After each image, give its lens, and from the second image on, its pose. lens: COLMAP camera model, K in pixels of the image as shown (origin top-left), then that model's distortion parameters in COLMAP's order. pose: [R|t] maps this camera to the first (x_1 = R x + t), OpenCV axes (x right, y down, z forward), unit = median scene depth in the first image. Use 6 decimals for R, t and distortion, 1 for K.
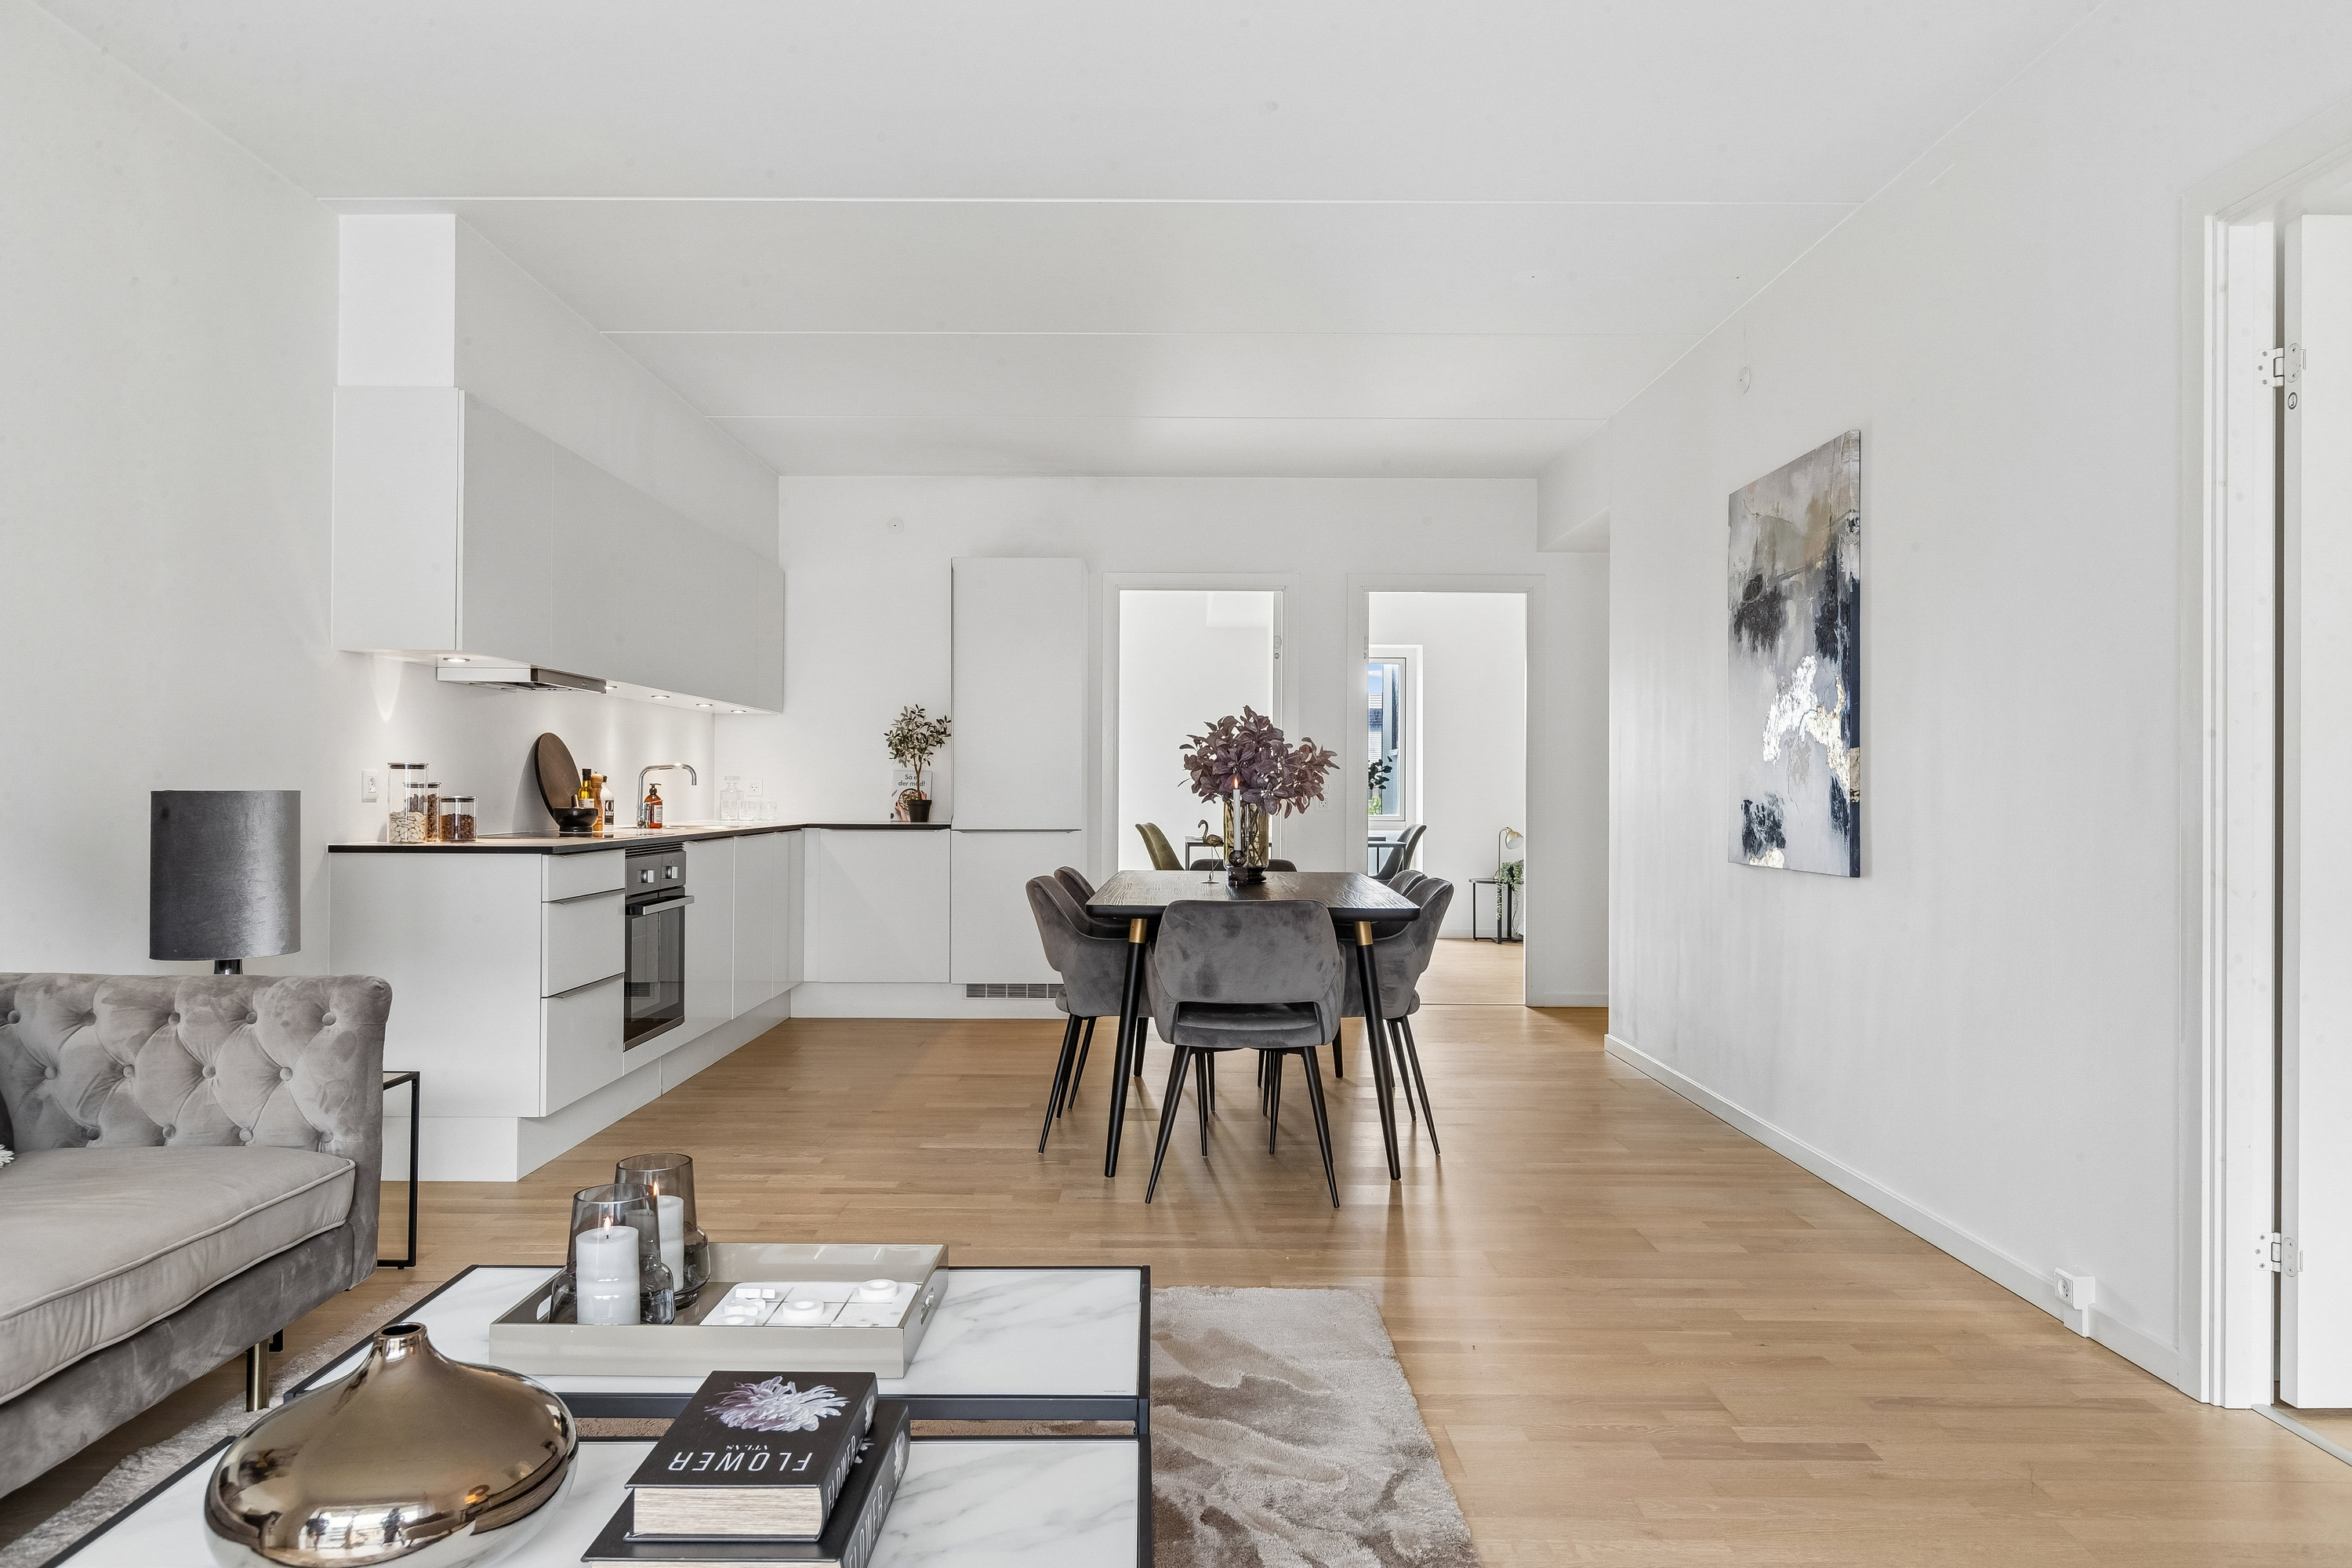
lens RADIAL K [[1576.1, 0, 1160.6], [0, 1576.1, 786.2], [0, 0, 1]] dist [0.010462, -0.009003]
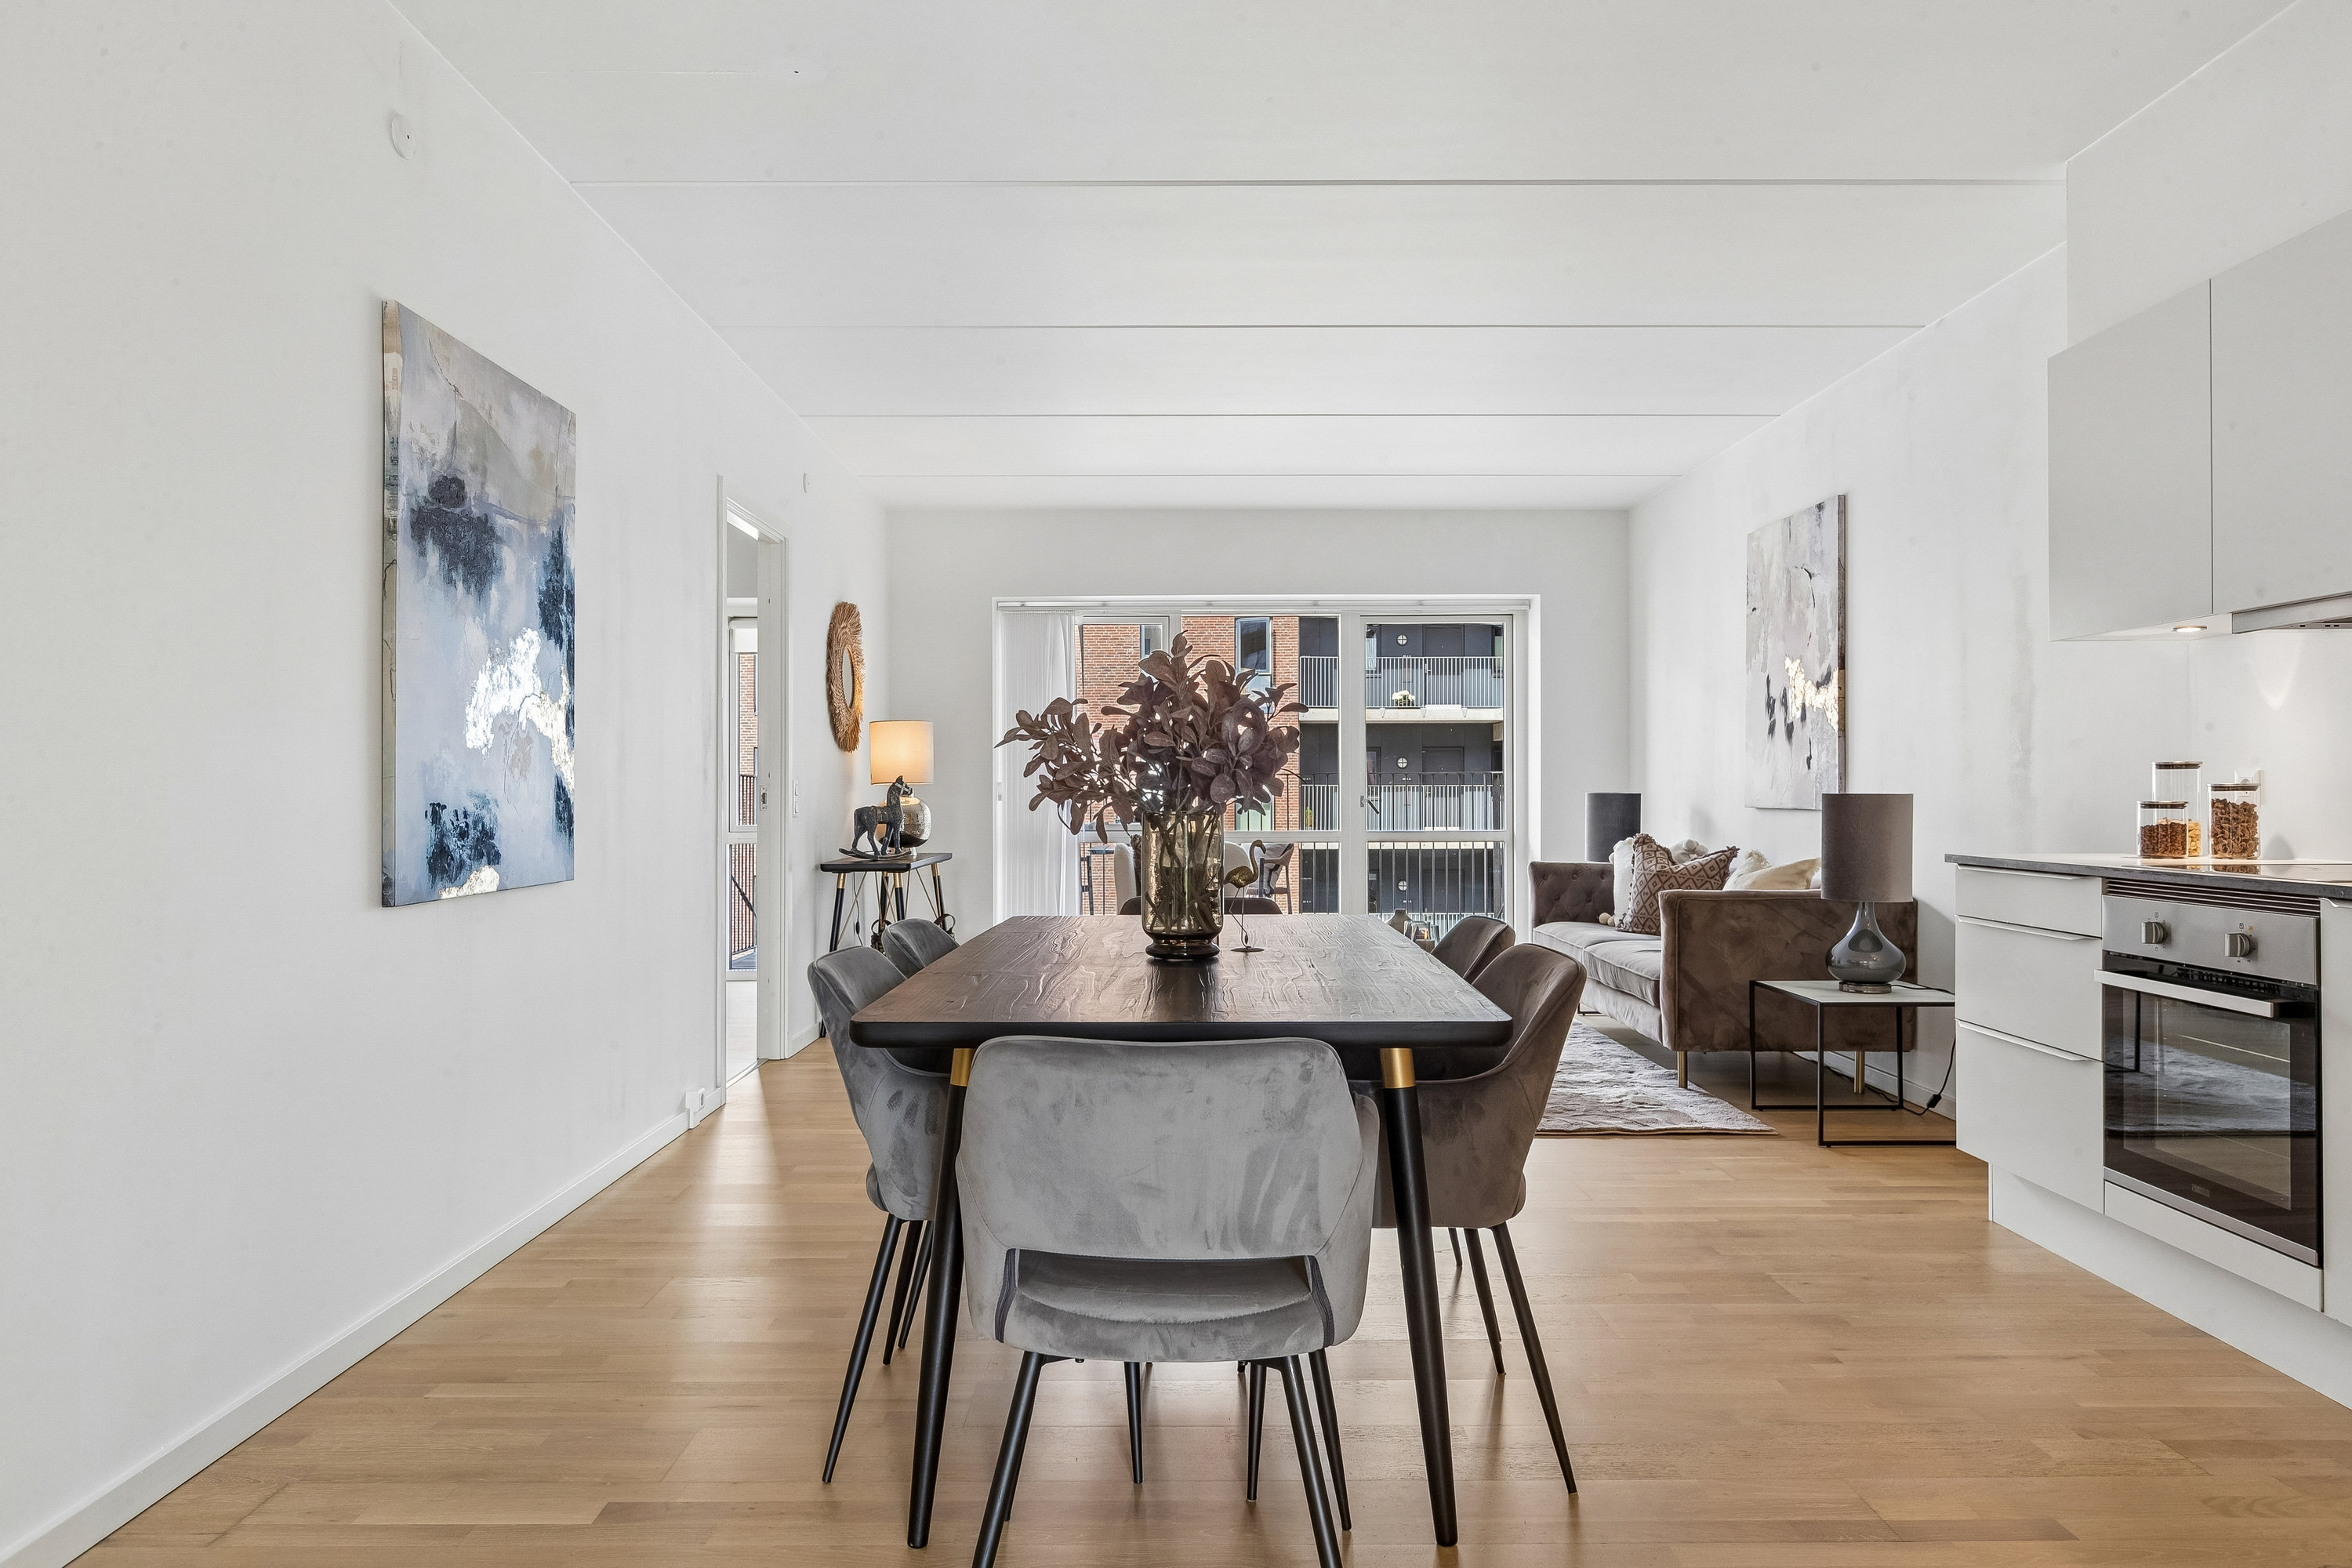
lens RADIAL K [[1547.9, 0, 1179.5], [0, 1547.9, 788.1], [0, 0, 1]] dist [0.006166, -0.000620]
pose [[-0.999937, -0.003722, -0.010585, 0.070364], [-0.003672, 0.999982, -0.004767, 0.004668], [0.010603, -0.004727, -0.999933, 1.761665]]
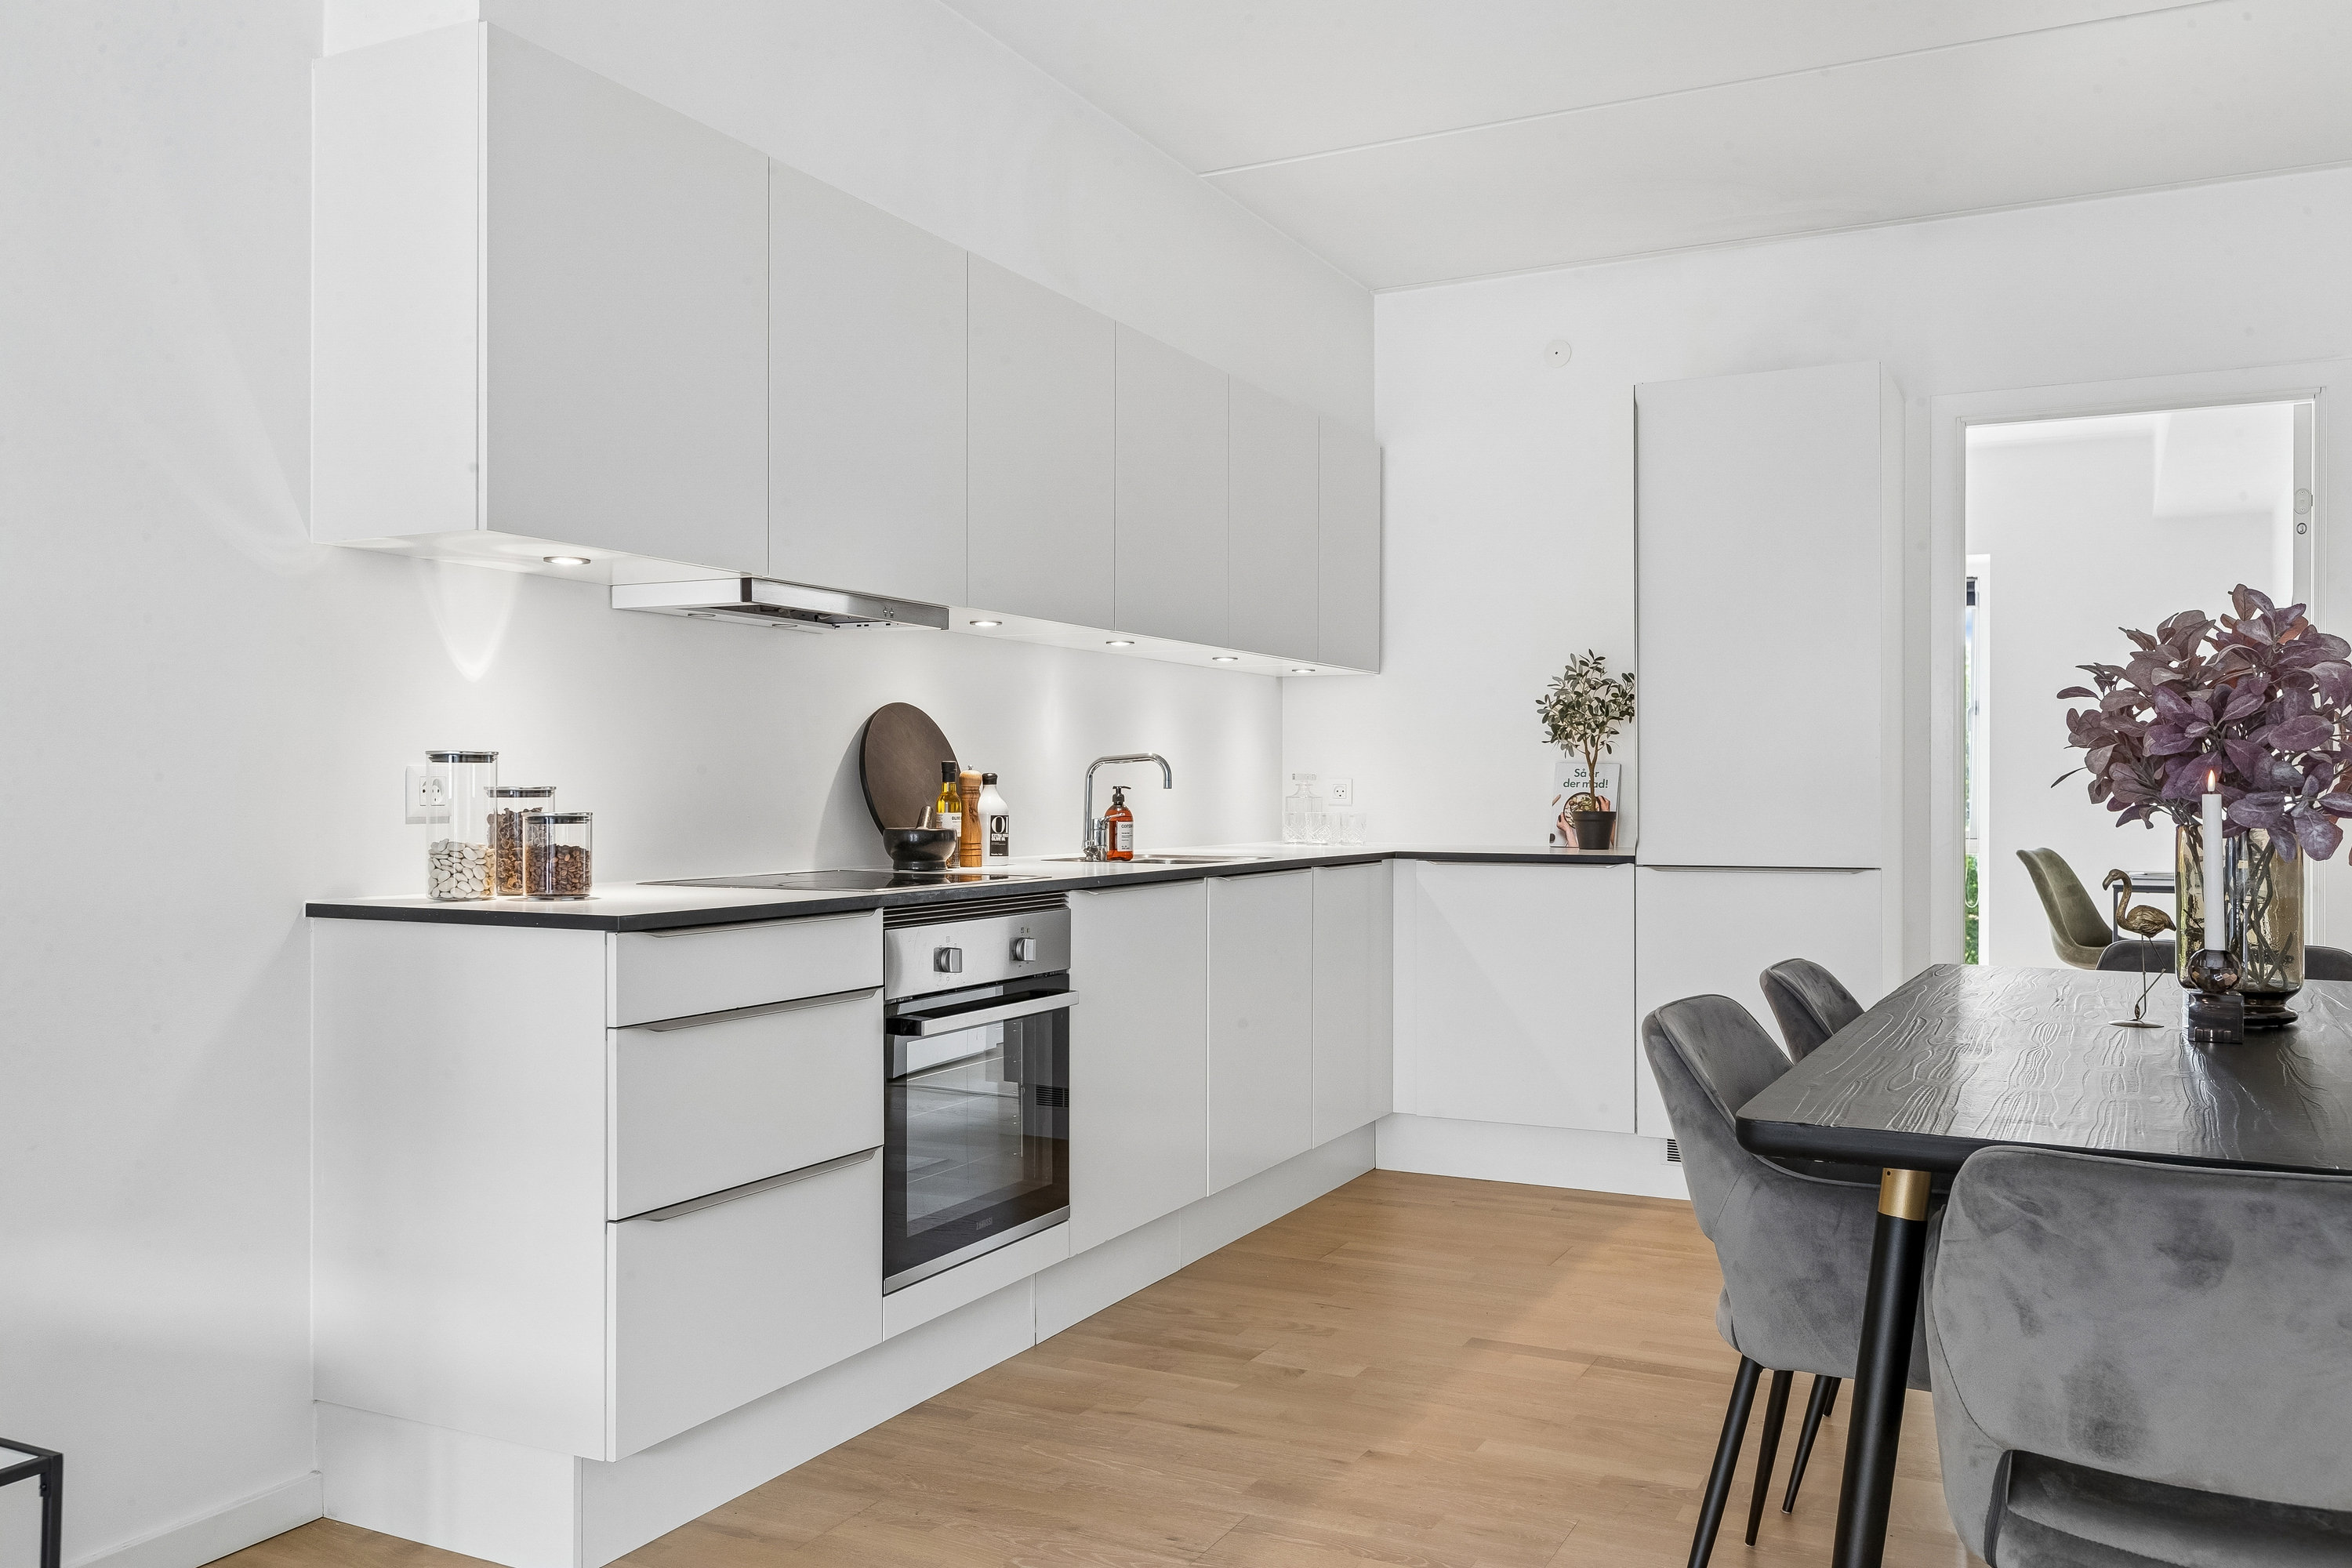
lens RADIAL K [[1857.2, 0, 1177.8], [0, 1857.2, 800.2], [0, 0, 1]] dist [0.010915, 0.004849]
pose [[0.896551, -0.002470, -0.442934, 0.025226], [0.005269, 0.999973, 0.005090, 0.000047], [0.442910, -0.006898, 0.896540, 0.514952]]
